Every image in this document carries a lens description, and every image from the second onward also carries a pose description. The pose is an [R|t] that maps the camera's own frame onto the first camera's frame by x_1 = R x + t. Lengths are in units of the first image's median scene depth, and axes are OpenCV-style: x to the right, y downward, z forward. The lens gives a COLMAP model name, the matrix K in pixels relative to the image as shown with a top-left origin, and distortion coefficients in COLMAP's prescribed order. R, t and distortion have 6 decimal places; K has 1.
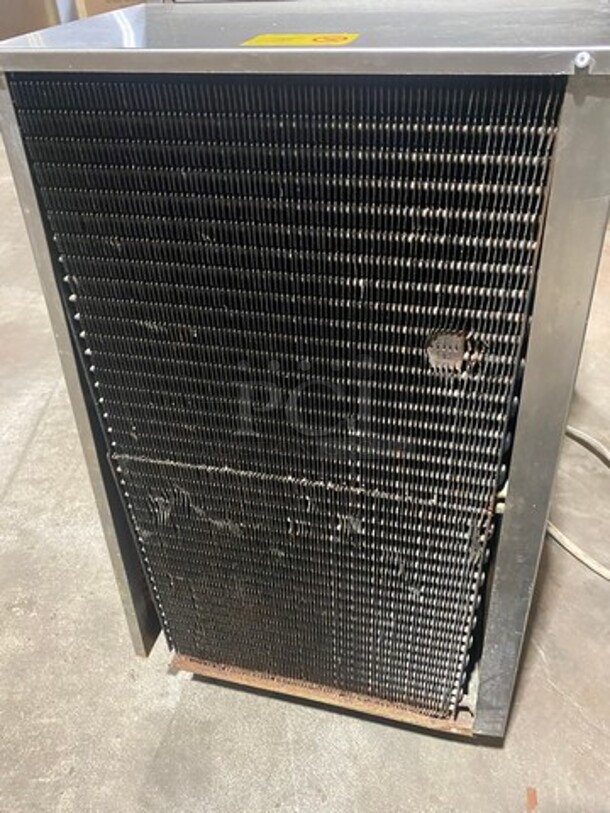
lens RADIAL K [[601.2, 0, 322.8], [0, 601.2, 403.0], [0, 0, 1]] dist [0.003519, 0.000663]
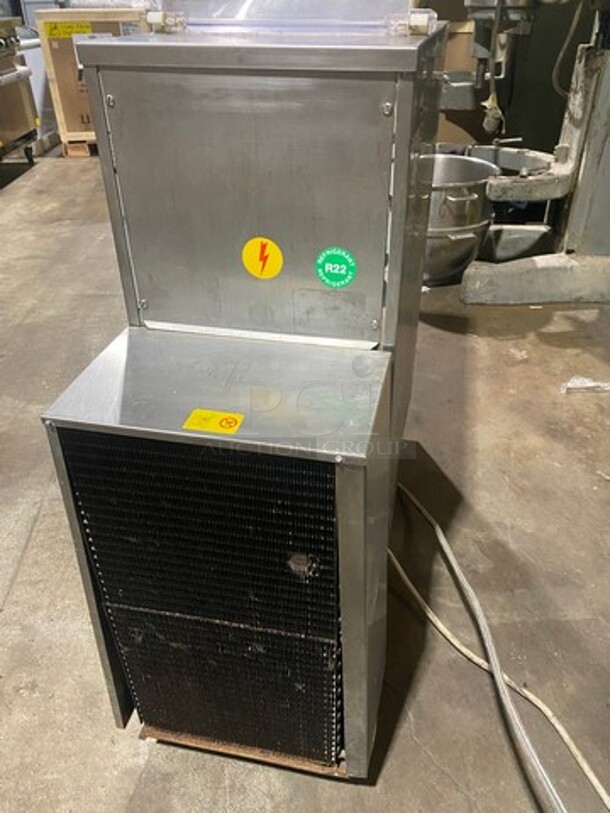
lens RADIAL K [[614.6, 0, 324.8], [0, 614.6, 409.5], [0, 0, 1]] dist [0.006809, -0.003525]
pose [[0.998844, -0.004035, 0.047905, 0.110230], [0.005746, 0.999348, -0.035639, -0.268864], [-0.047730, 0.035873, 0.998216, -0.486380]]
